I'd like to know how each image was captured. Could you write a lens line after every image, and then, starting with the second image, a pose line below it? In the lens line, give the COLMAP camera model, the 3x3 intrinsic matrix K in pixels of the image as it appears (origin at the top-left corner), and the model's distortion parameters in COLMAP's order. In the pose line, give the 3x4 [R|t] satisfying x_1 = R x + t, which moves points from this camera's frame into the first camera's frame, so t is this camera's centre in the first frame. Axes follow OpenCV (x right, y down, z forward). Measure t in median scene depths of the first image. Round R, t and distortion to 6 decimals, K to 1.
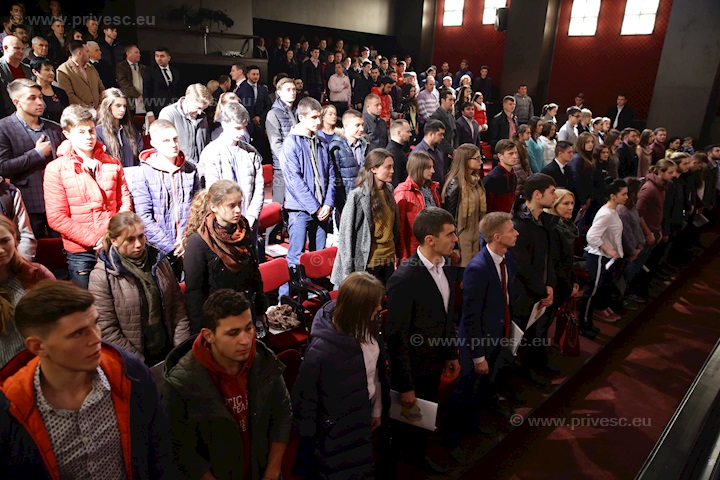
lens RADIAL K [[491.4, 0, 360.6], [0, 491.4, 241.9], [0, 0, 1]] dist [-0.056243, 0.014467]
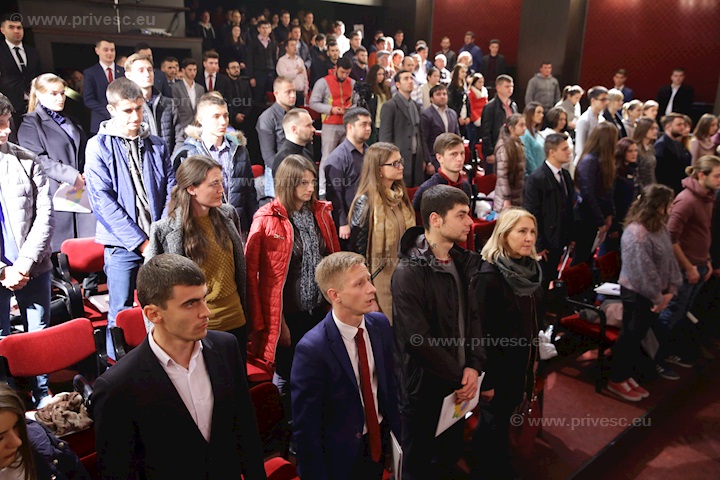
lens RADIAL K [[595.0, 0, 359.9], [0, 595.0, 245.3], [0, 0, 1]] dist [0.011047, -0.006111]
pose [[0.998648, -0.011693, -0.050653, 0.178623], [0.010010, 0.999394, -0.033341, -0.024884], [0.051012, 0.032789, 0.998160, 0.145660]]
